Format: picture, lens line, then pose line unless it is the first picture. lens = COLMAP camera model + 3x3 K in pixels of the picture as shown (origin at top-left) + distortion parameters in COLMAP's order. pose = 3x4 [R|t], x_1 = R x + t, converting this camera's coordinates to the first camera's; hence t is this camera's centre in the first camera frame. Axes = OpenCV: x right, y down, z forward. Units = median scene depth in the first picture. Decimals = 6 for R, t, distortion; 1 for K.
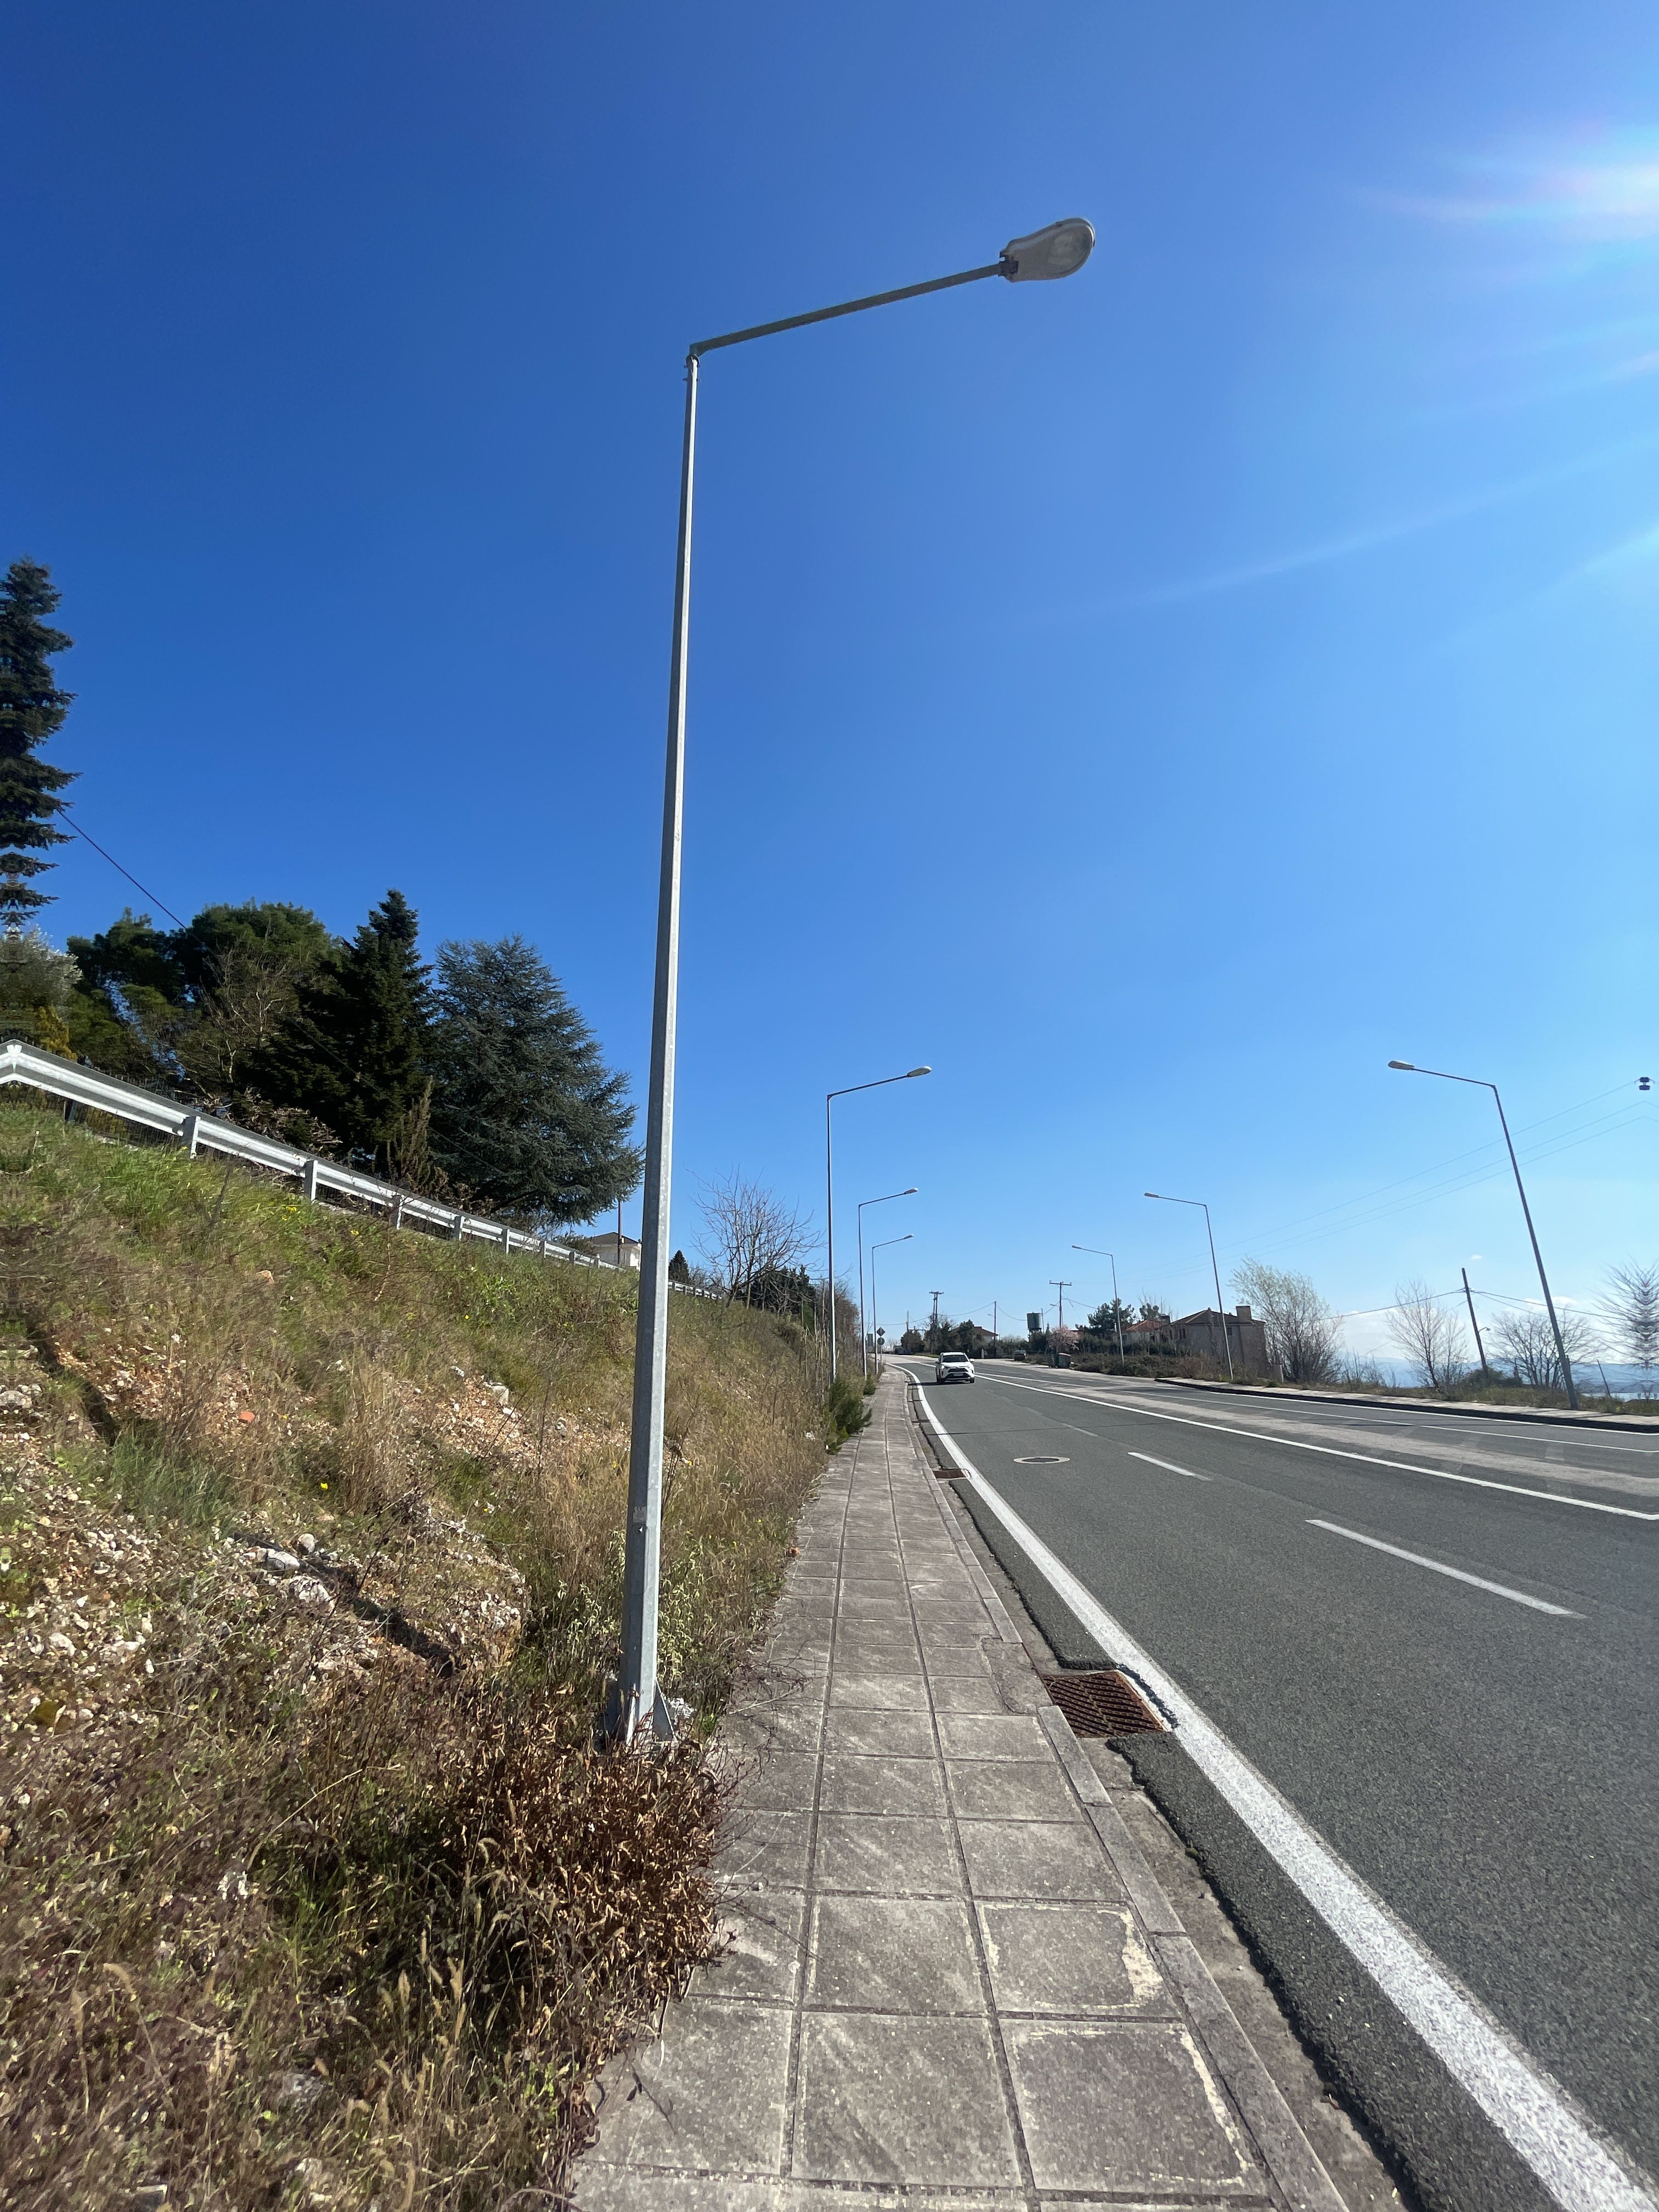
lens RADIAL K [[888.0, 0, 814.5], [0, 888.0, 1047.5], [0, 0, 1]] dist [-0.030633, -0.000089]
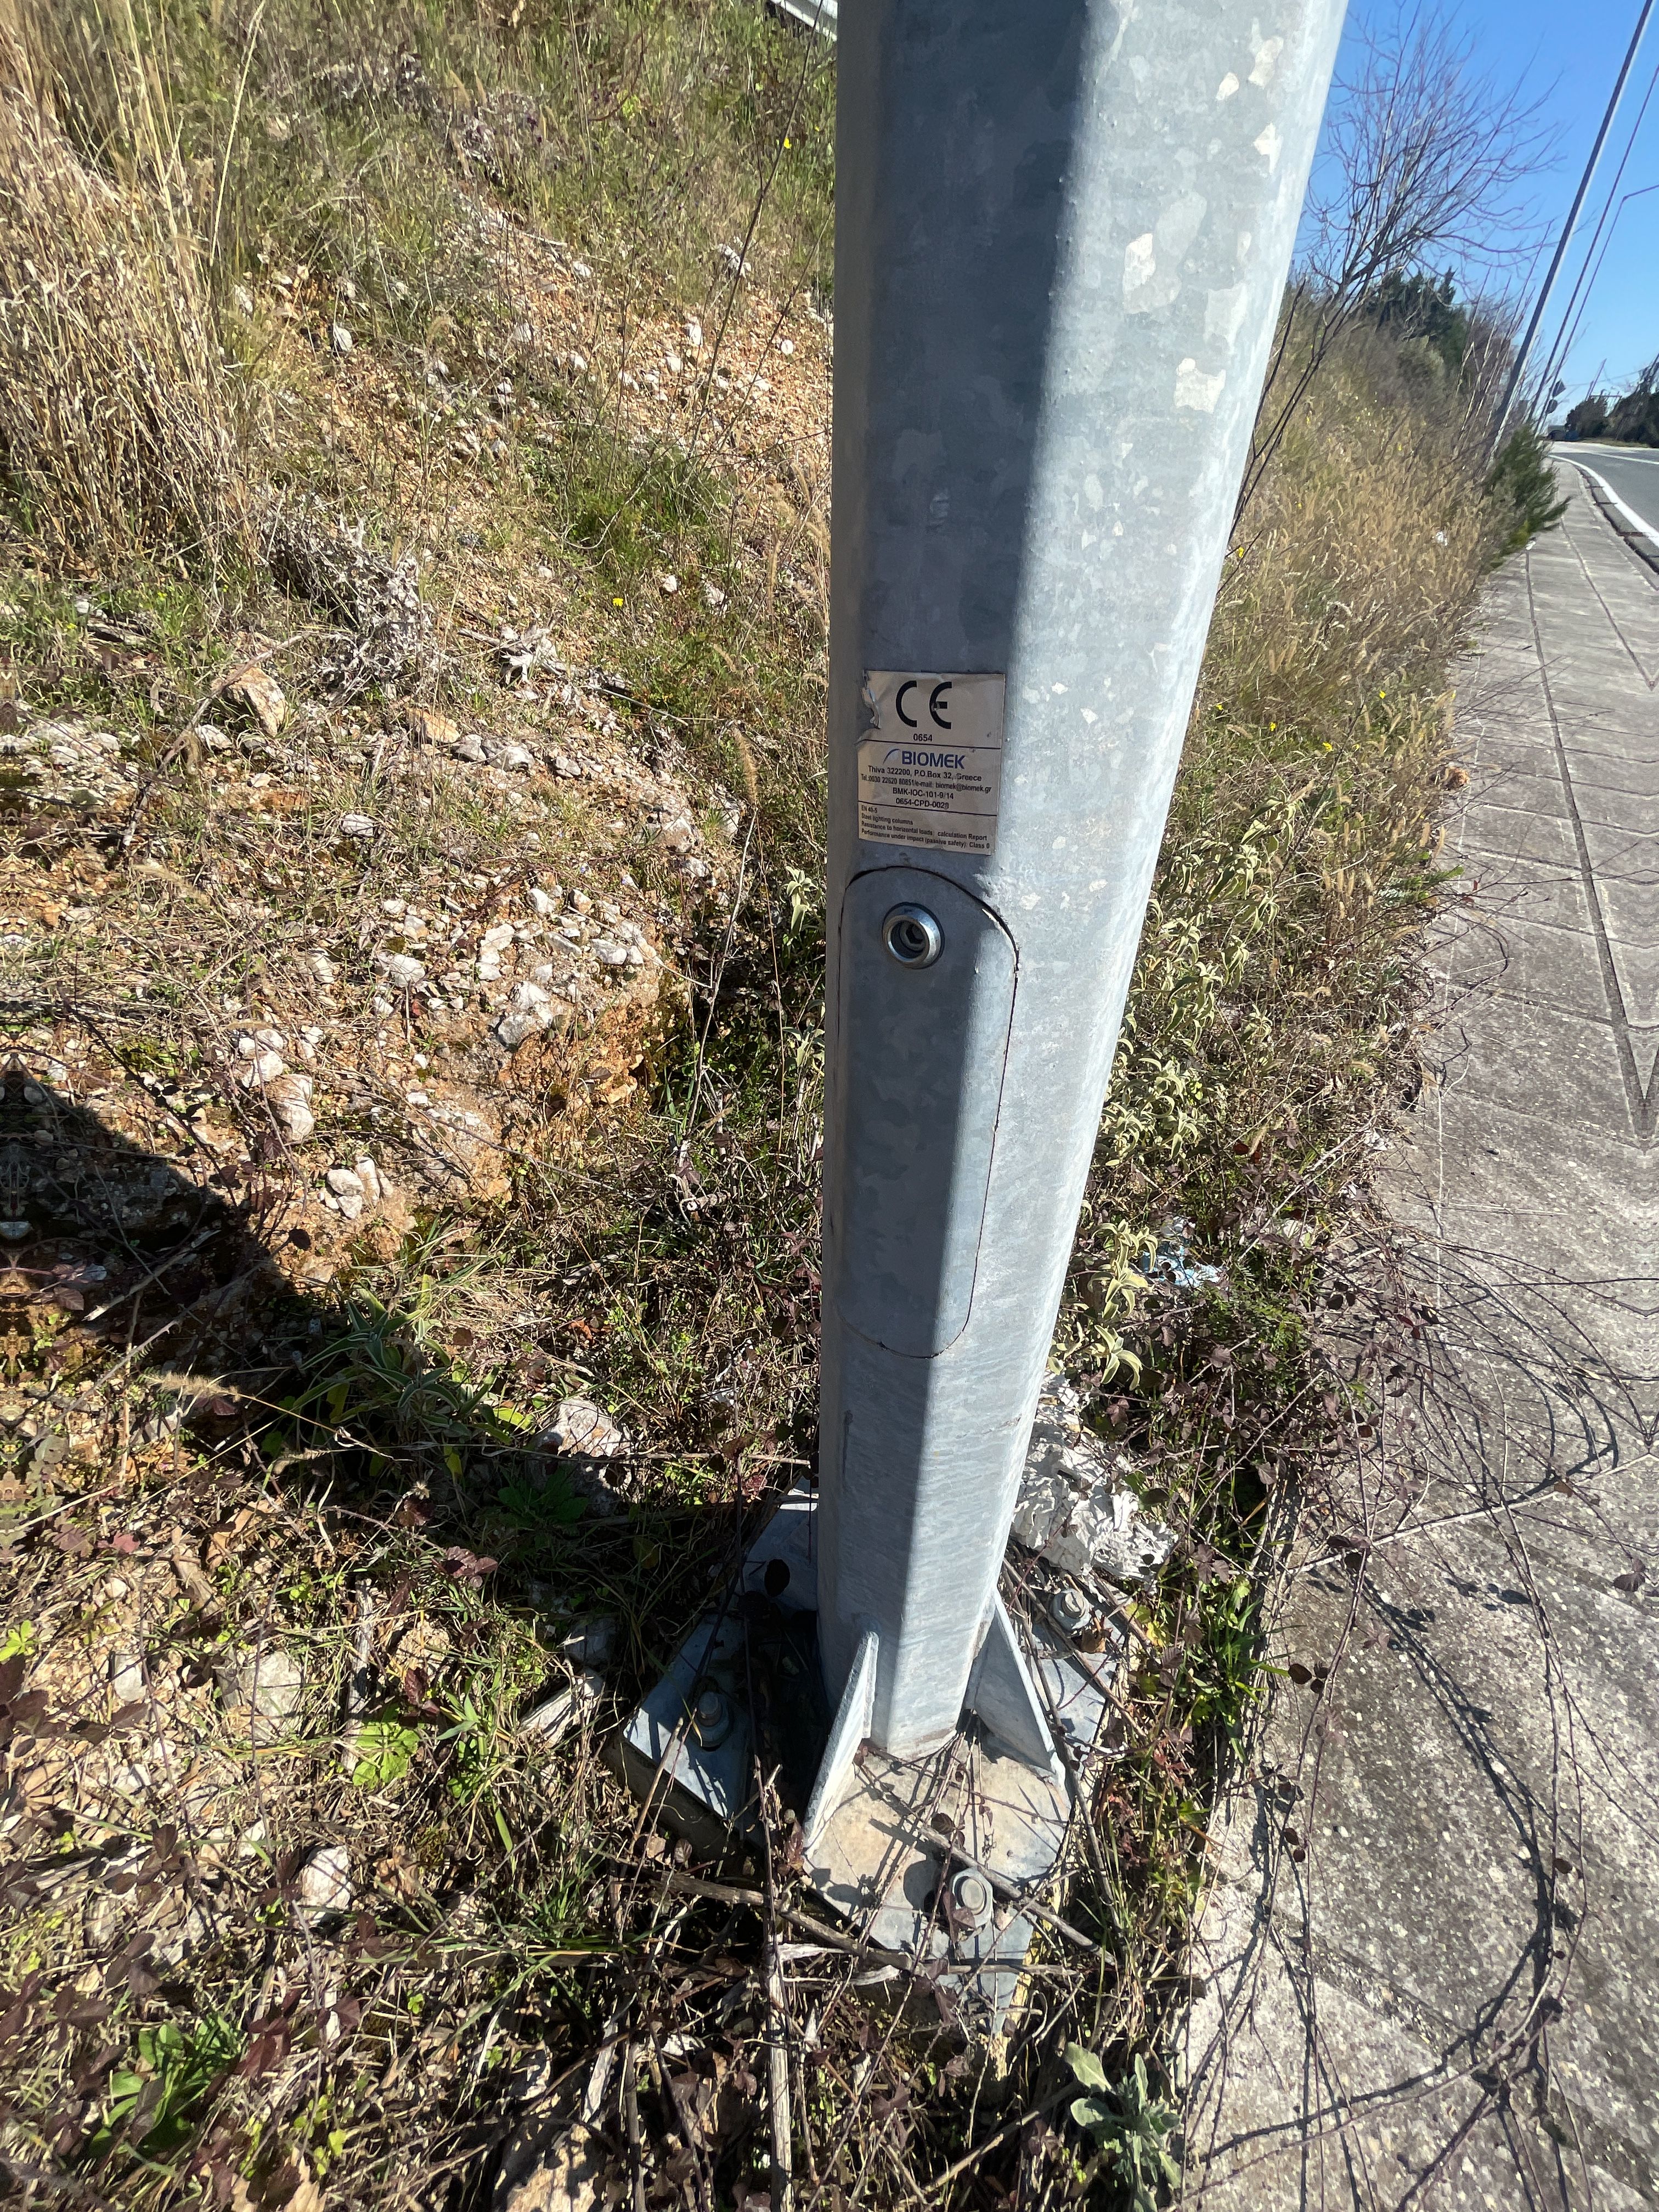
lens RADIAL K [[882.0, 0, 838.5], [0, 882.0, 1076.0], [0, 0, 1]] dist [0.001413, 0.000191]
pose [[0.889165, 0.287033, -0.356368, -0.064912], [0.126161, 0.594835, 0.793886, 0.184166], [0.439851, -0.750855, 0.492694, 0.360600]]
